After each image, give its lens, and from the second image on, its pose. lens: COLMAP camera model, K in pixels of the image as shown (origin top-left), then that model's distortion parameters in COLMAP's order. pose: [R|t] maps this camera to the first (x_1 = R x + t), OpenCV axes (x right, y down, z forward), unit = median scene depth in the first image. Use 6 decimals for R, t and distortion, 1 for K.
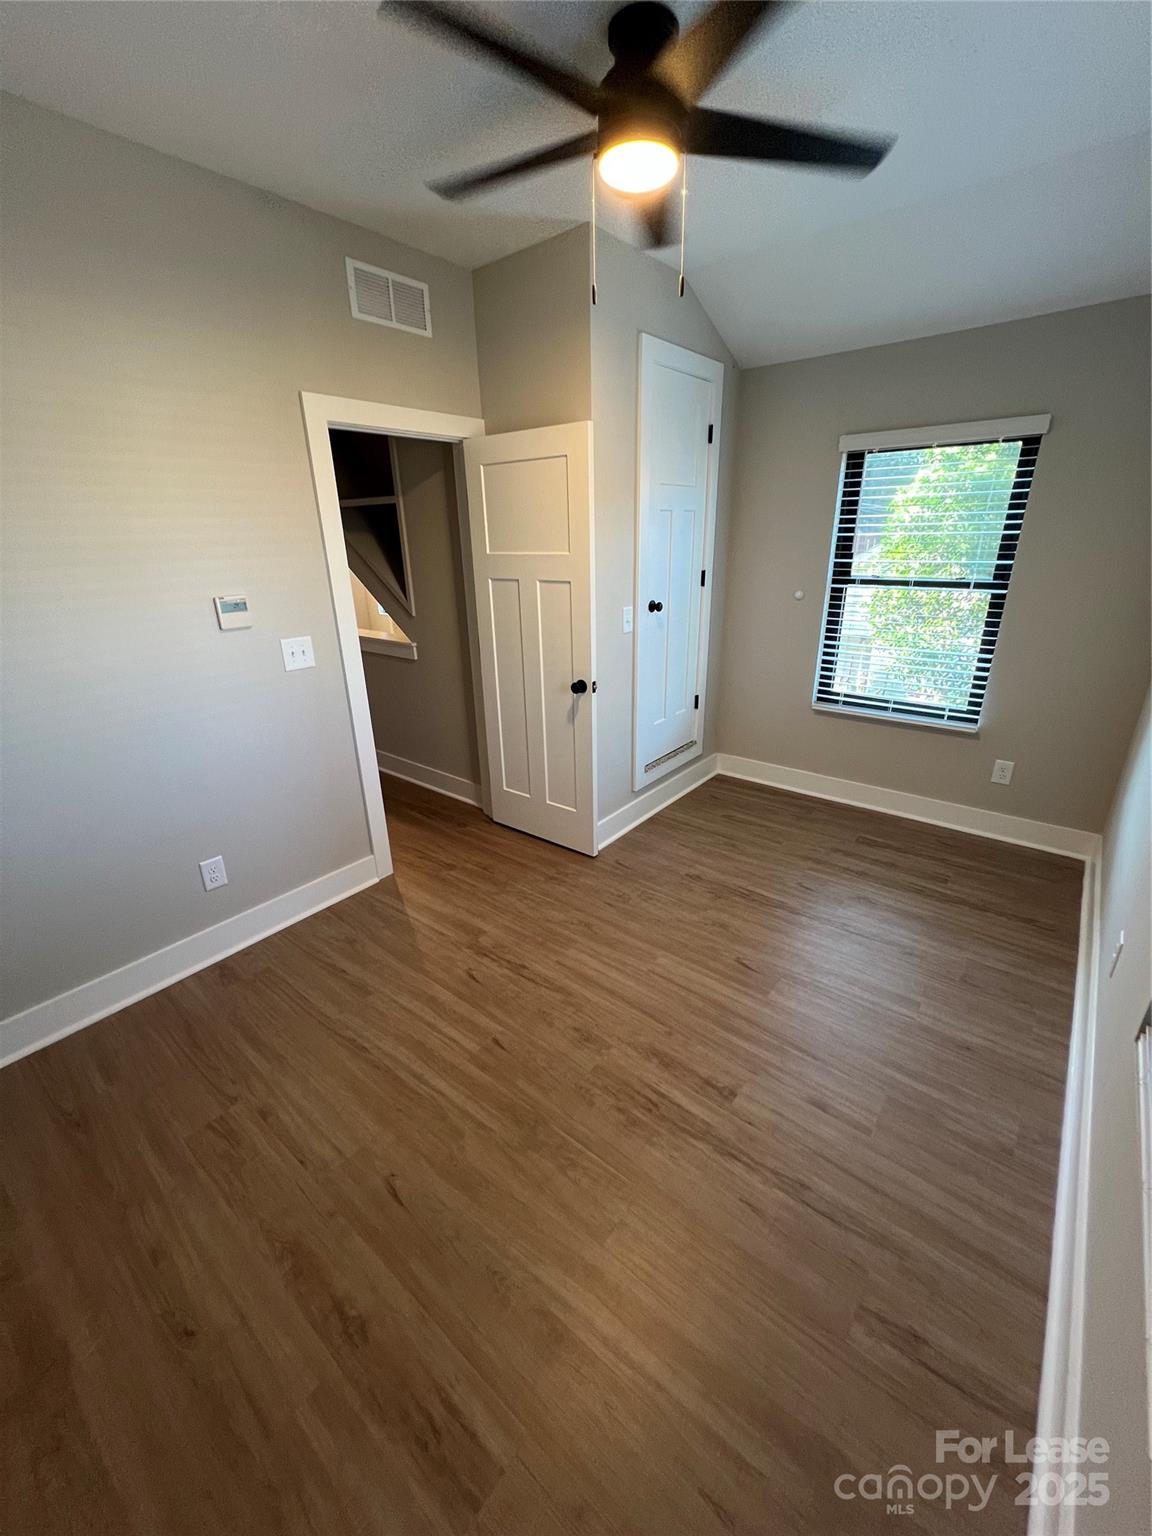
lens RADIAL K [[616.1, 0, 578.0], [0, 616.1, 768.6], [0, 0, 1]] dist [-0.001941, -0.000089]
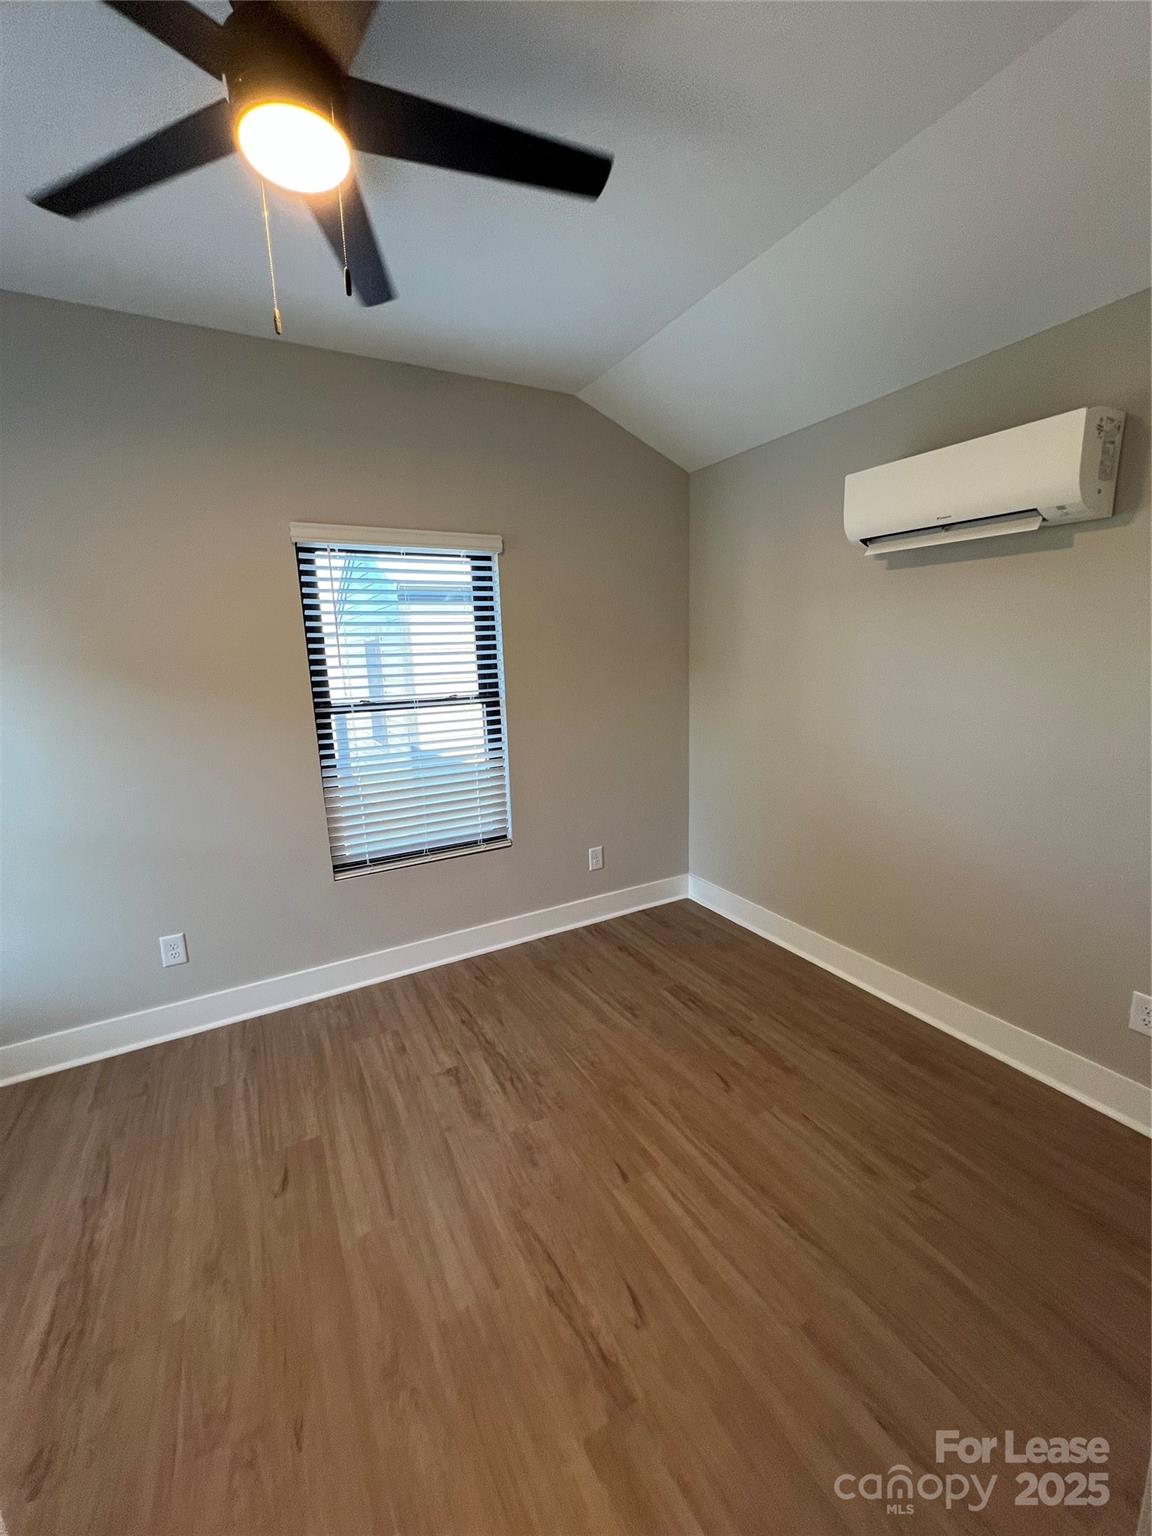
lens RADIAL K [[616.1, 0, 578.0], [0, 616.1, 768.6], [0, 0, 1]] dist [-0.001941, -0.000089]
pose [[-0.926290, -0.020084, 0.376276, -0.395216], [0.185050, 0.845622, 0.500679, -0.494682], [-0.328243, 0.533404, -0.779575, 1.423553]]
